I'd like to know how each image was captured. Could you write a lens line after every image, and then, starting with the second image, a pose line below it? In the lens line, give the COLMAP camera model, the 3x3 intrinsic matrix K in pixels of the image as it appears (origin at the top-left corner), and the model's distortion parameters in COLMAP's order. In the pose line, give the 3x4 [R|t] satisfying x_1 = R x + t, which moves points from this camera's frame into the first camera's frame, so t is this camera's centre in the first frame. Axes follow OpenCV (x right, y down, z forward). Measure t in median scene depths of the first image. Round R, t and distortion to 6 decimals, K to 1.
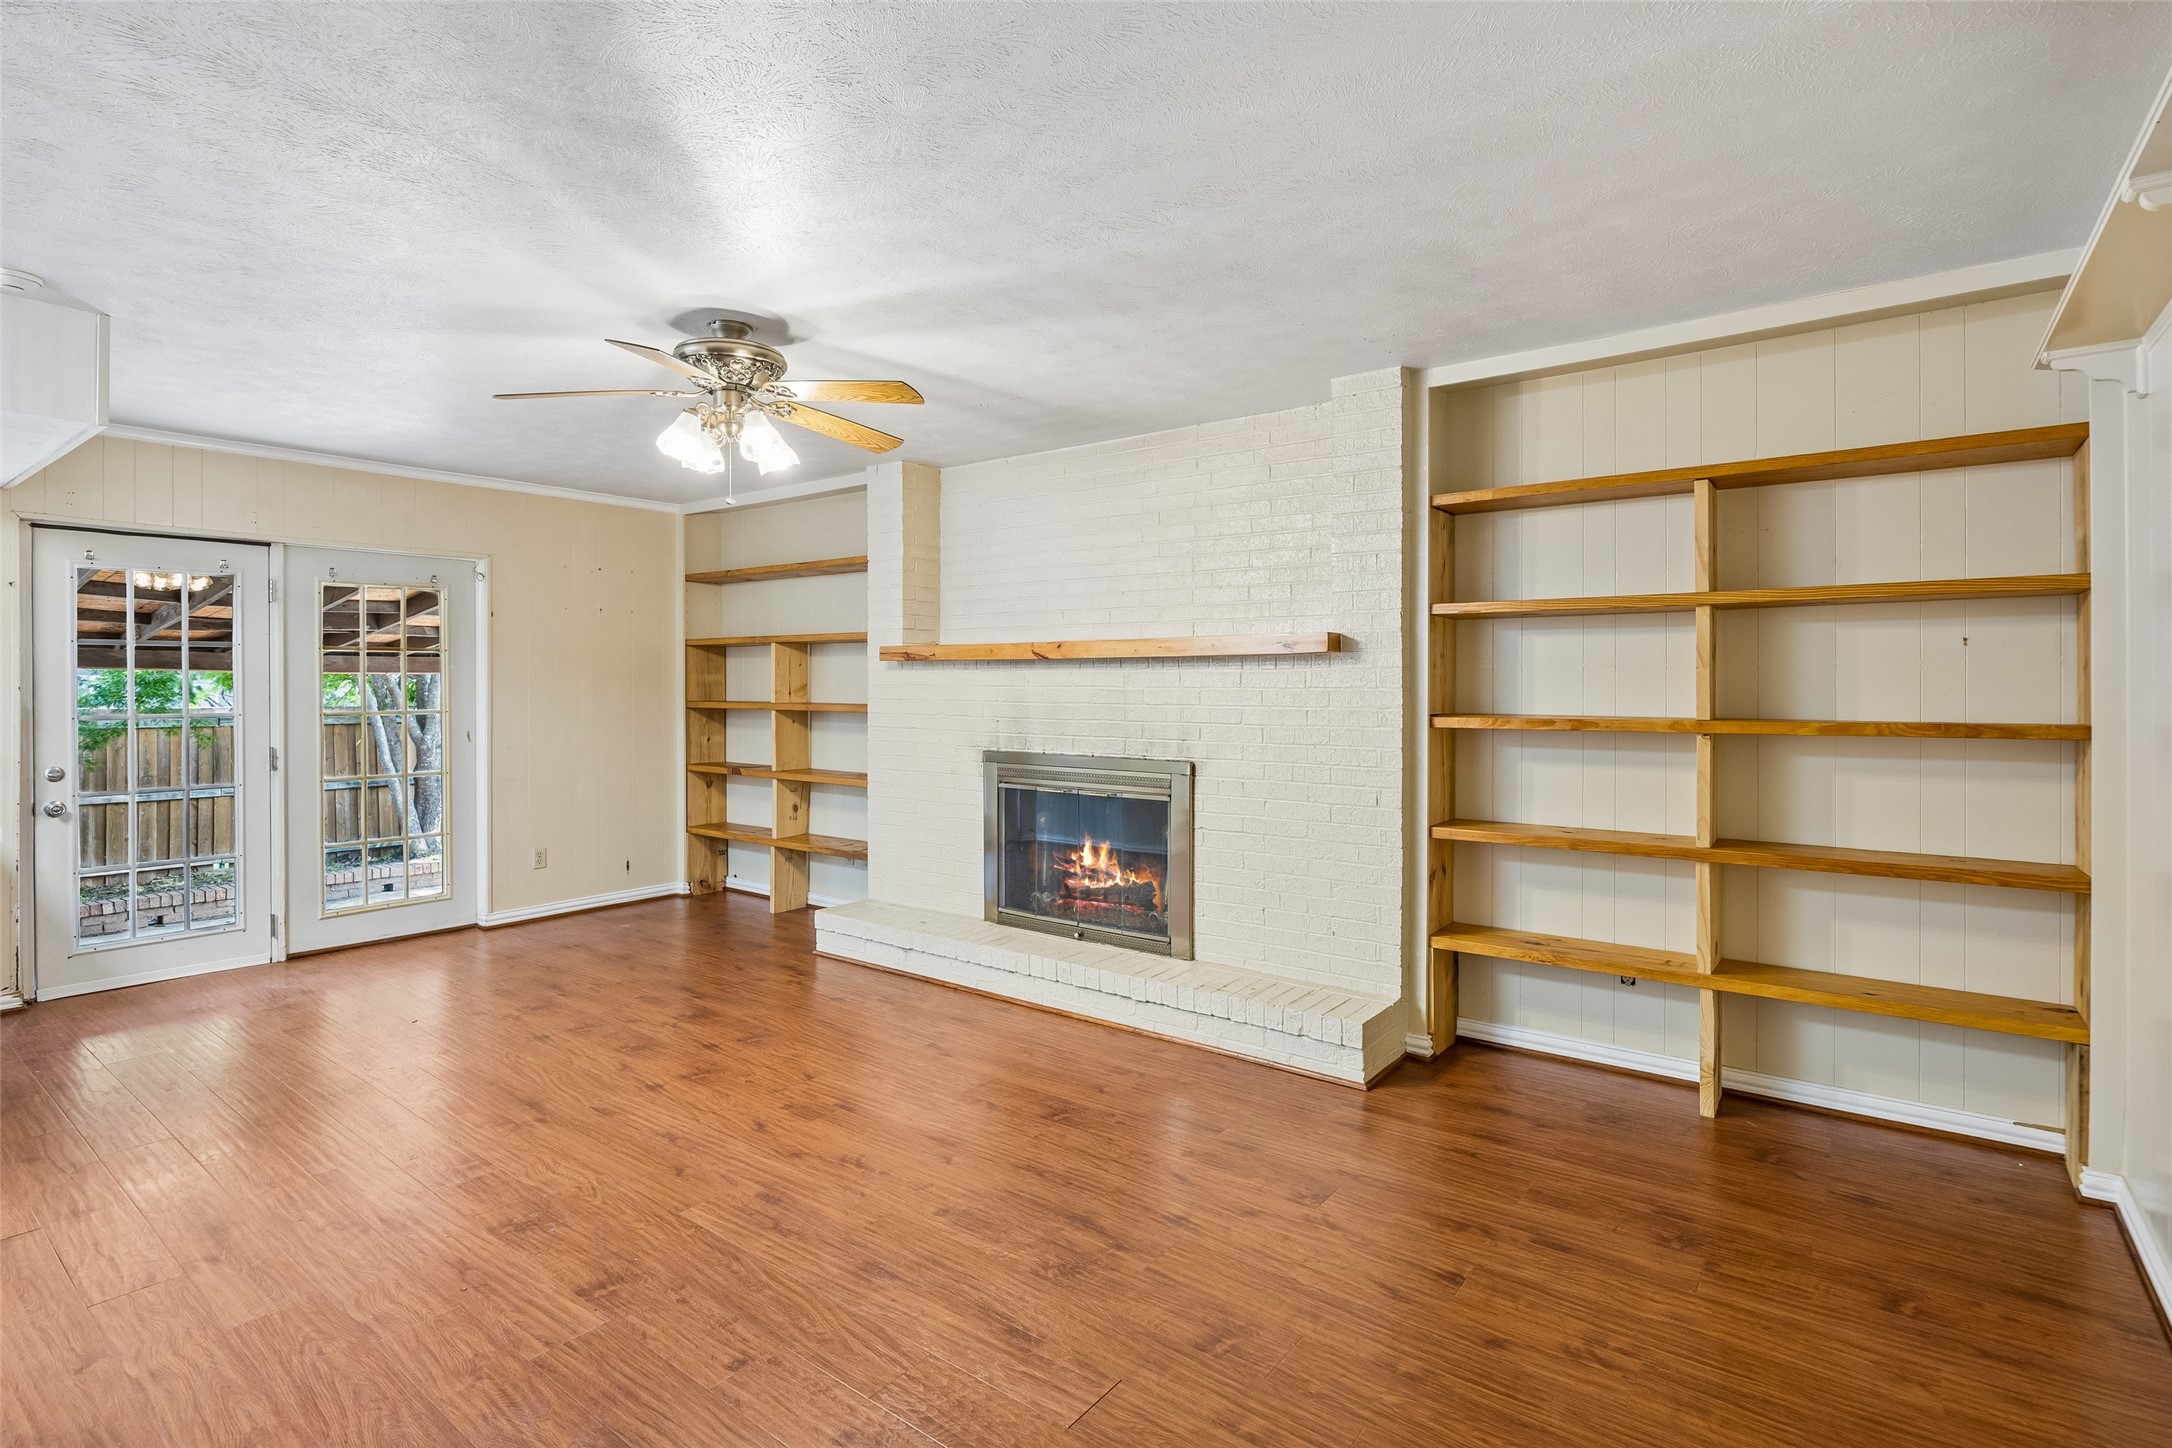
lens RADIAL K [[1042.8, 0, 1078.1], [0, 1042.8, 694.6], [0, 0, 1]] dist [-0.004344, -0.000936]
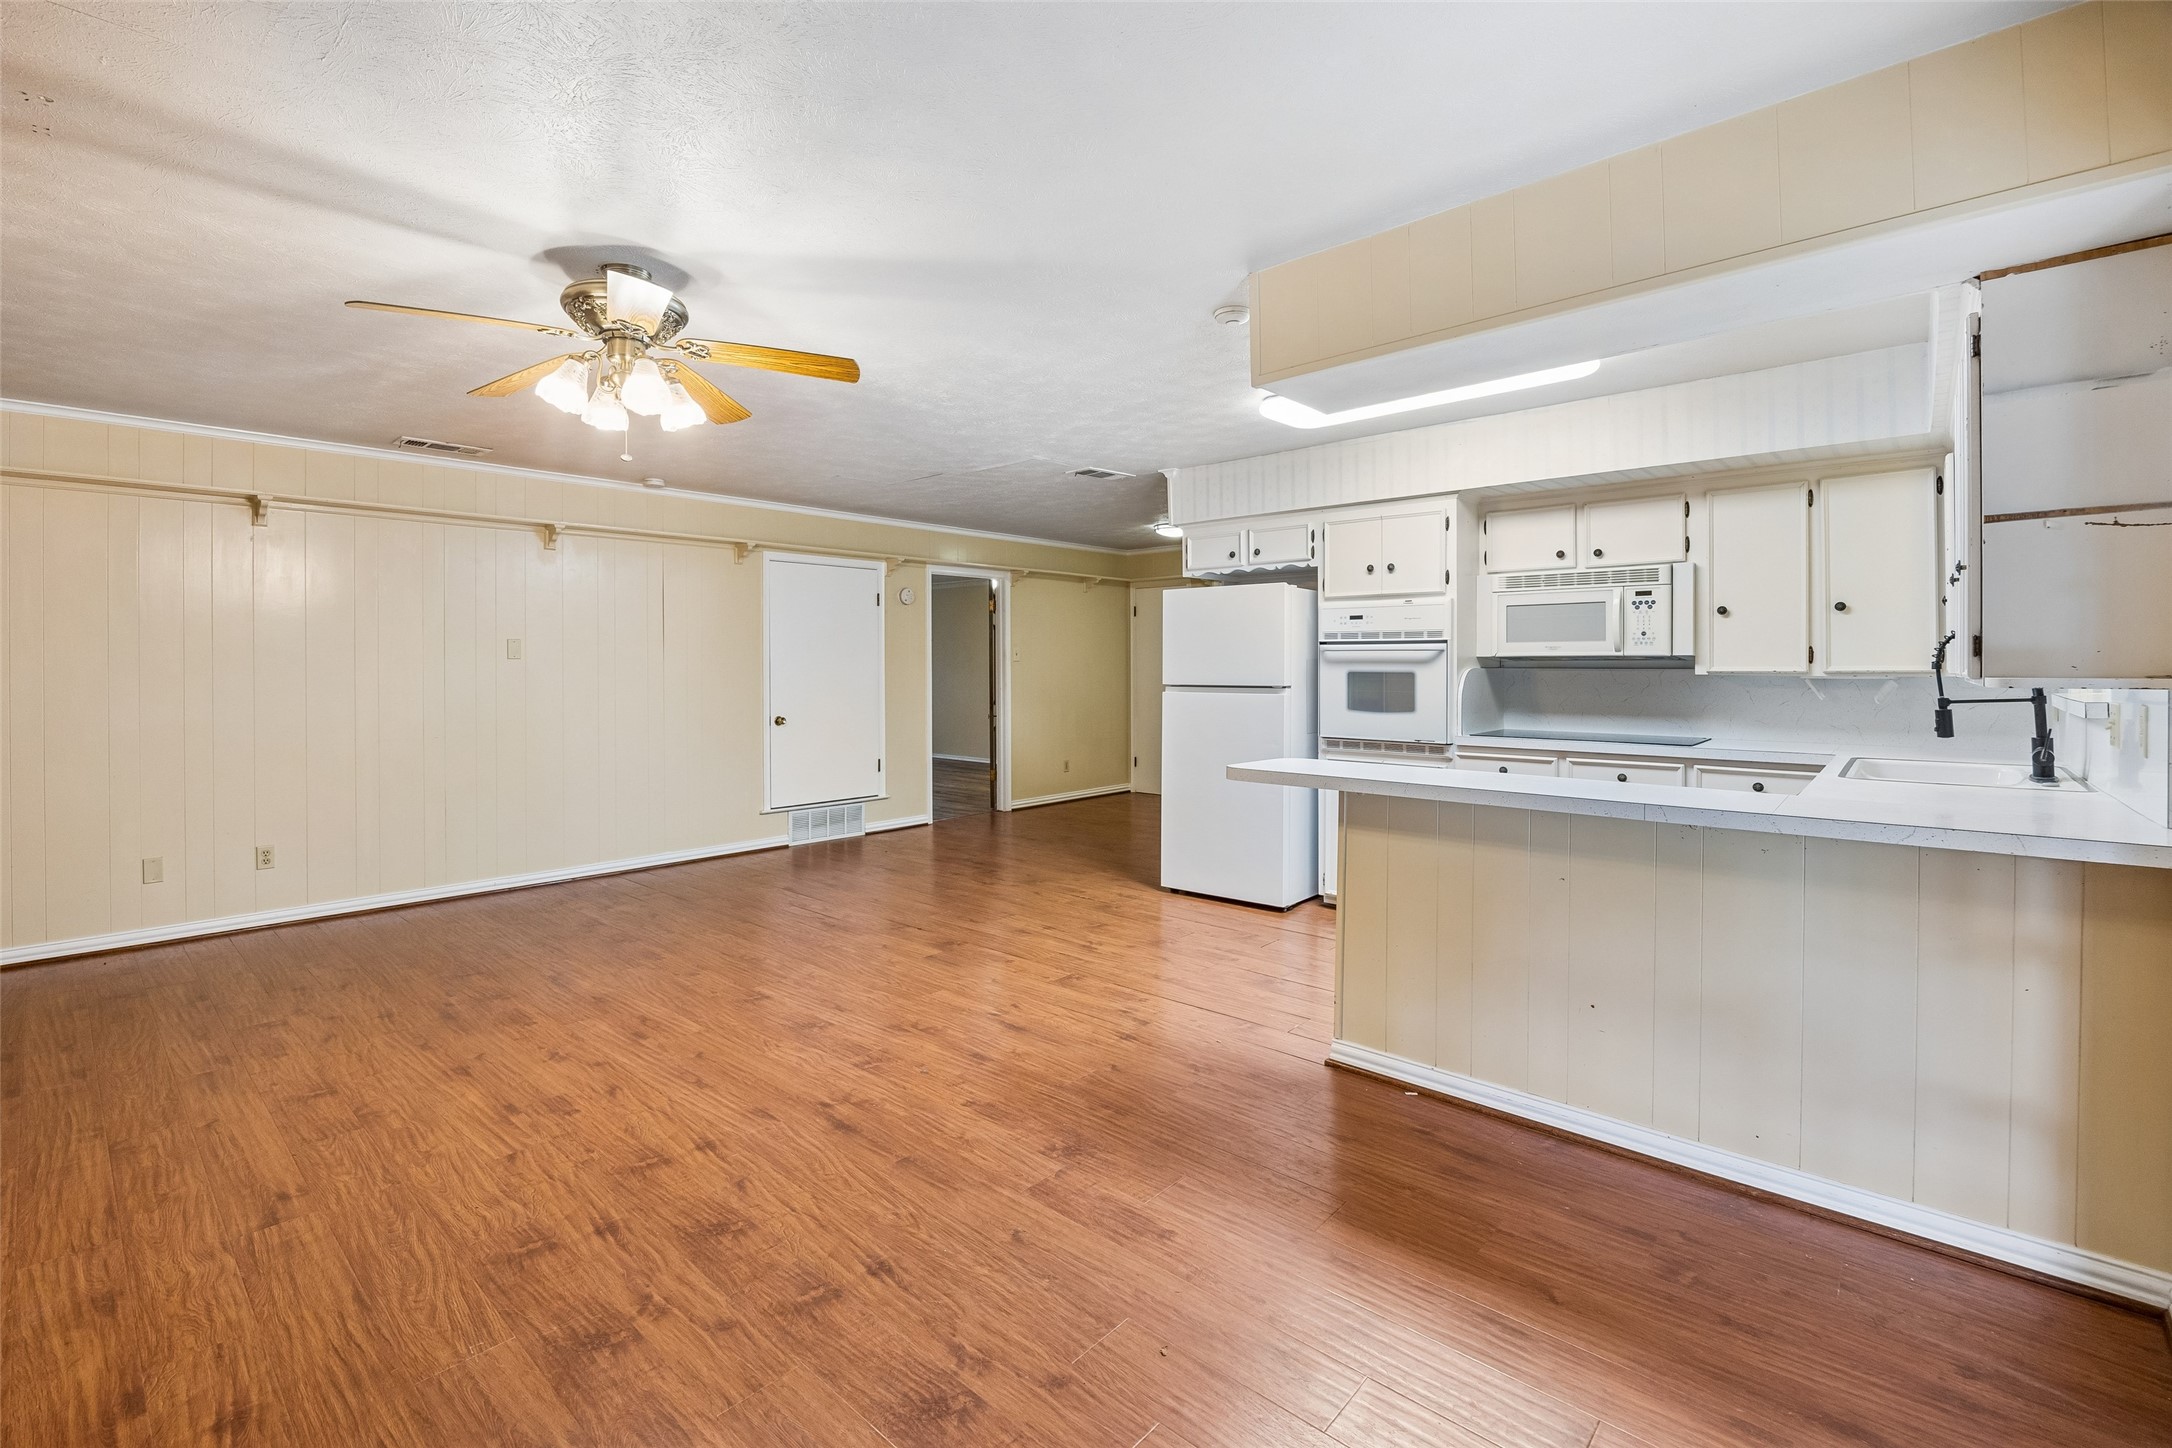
lens RADIAL K [[953.7, 0, 1068.3], [0, 953.7, 680.7], [0, 0, 1]] dist [-0.014261, 0.000432]
pose [[-0.996085, 0.001233, 0.088389, -0.625858], [0.003630, 0.999630, 0.026966, -0.004388], [-0.088323, 0.027181, -0.995721, 1.411731]]
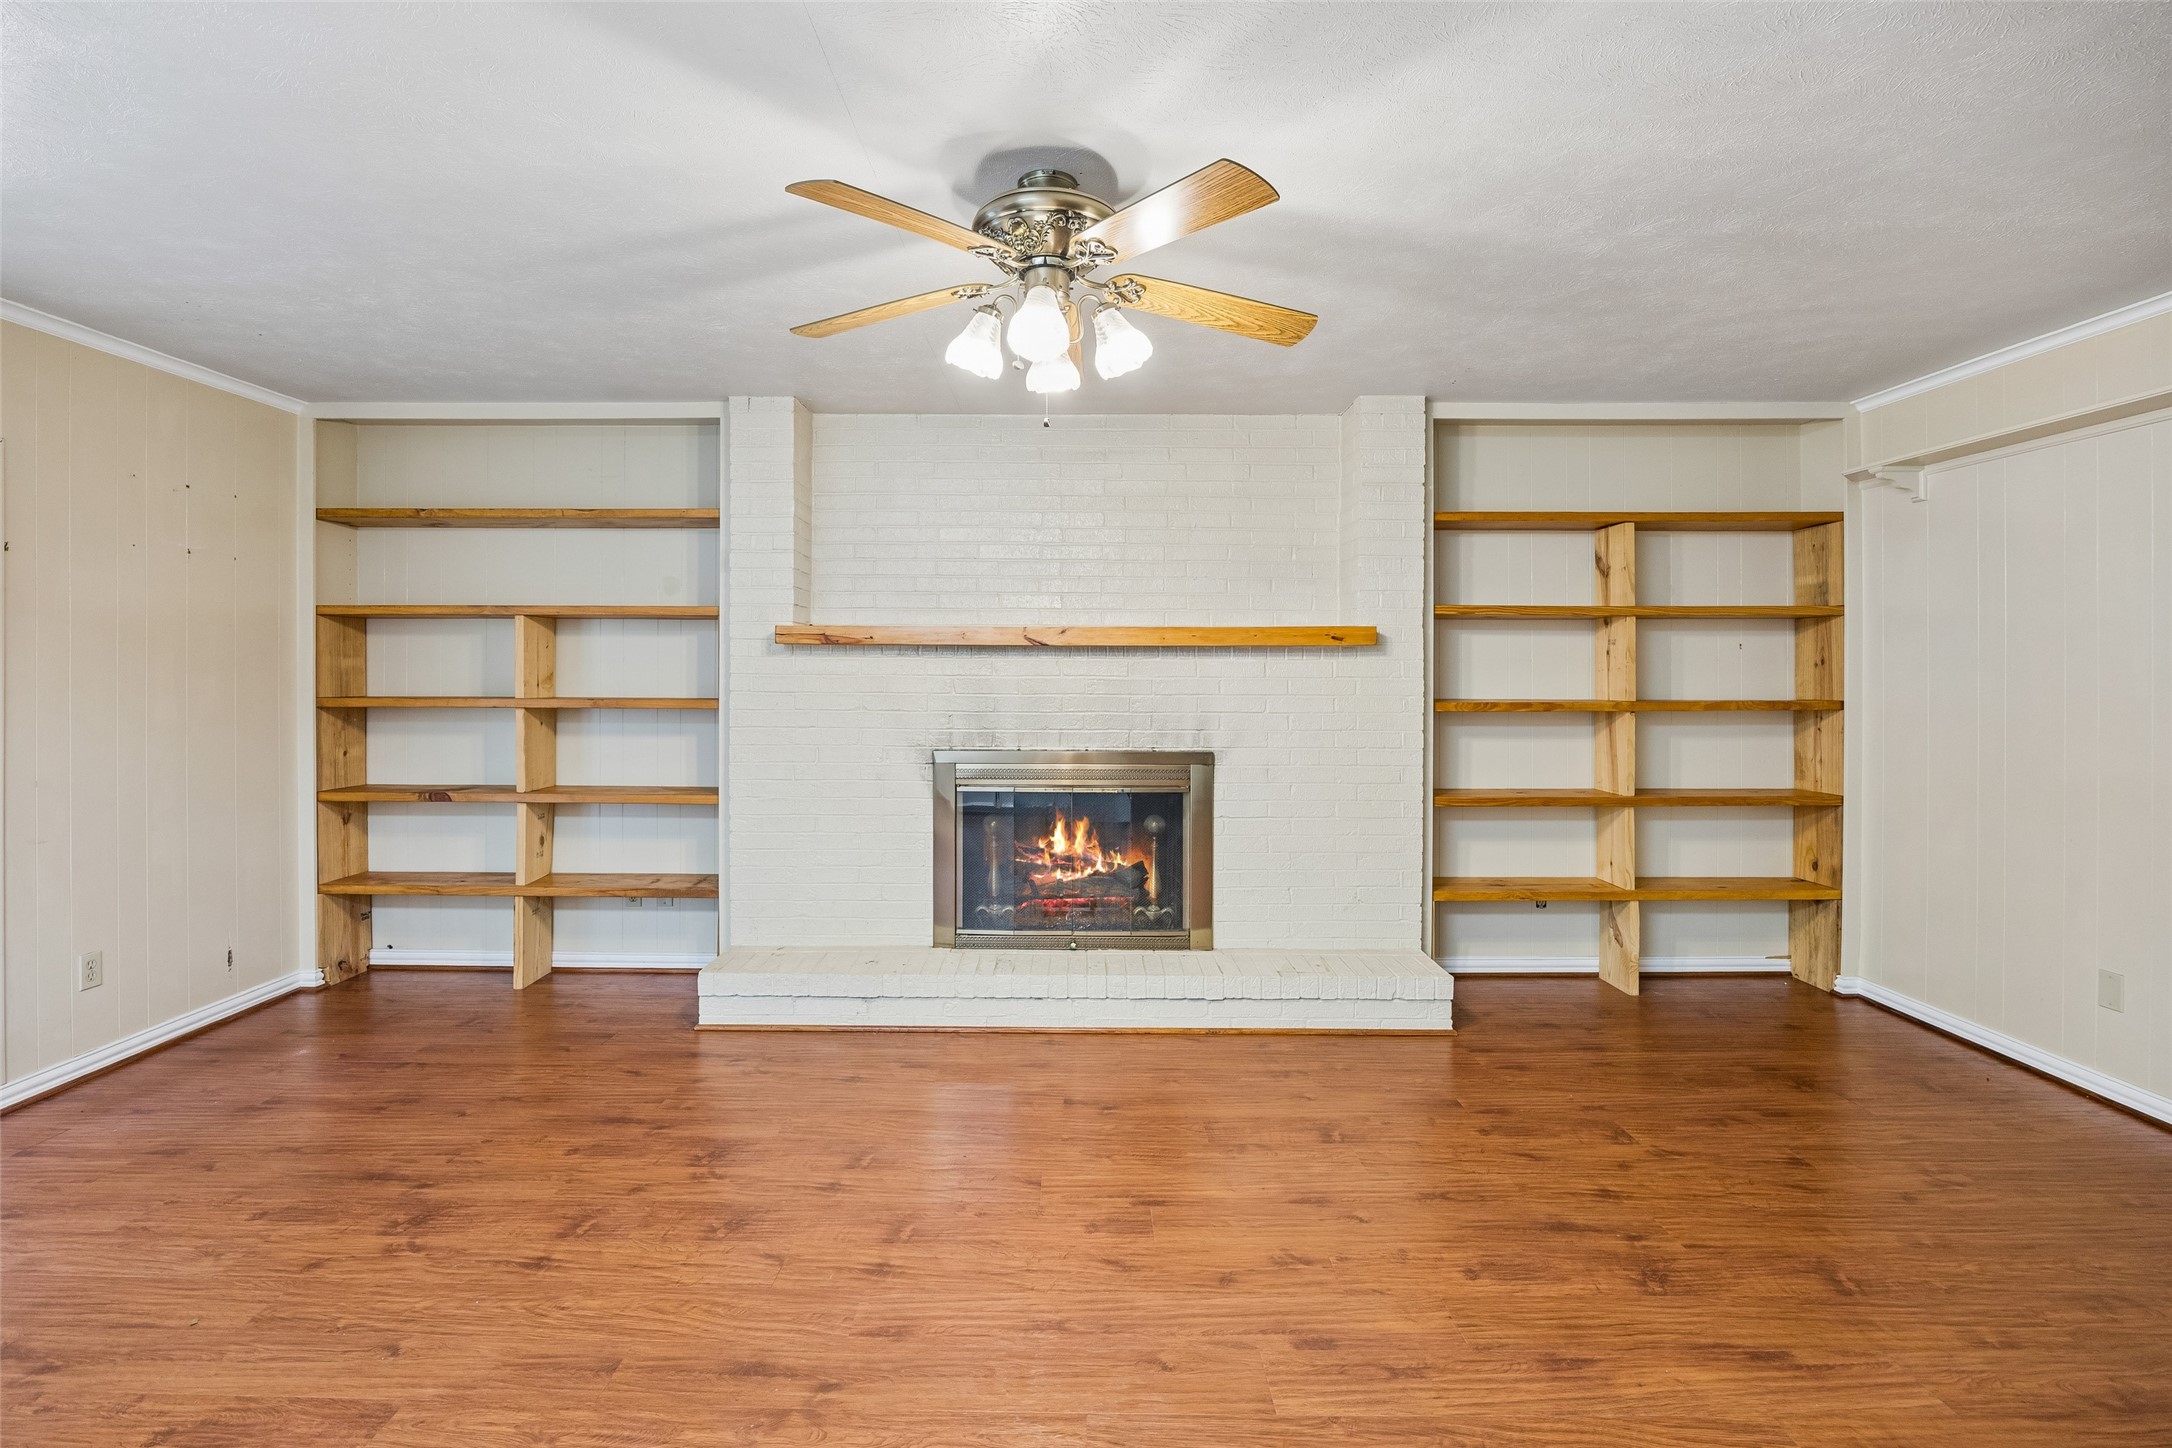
lens RADIAL K [[953.7, 0, 1068.3], [0, 953.7, 680.7], [0, 0, 1]] dist [-0.014261, 0.000432]
pose [[0.798946, -0.004257, 0.601388, -0.562773], [0.003805, 0.999991, 0.002023, -0.006036], [-0.601391, 0.000672, 0.798954, 0.358831]]
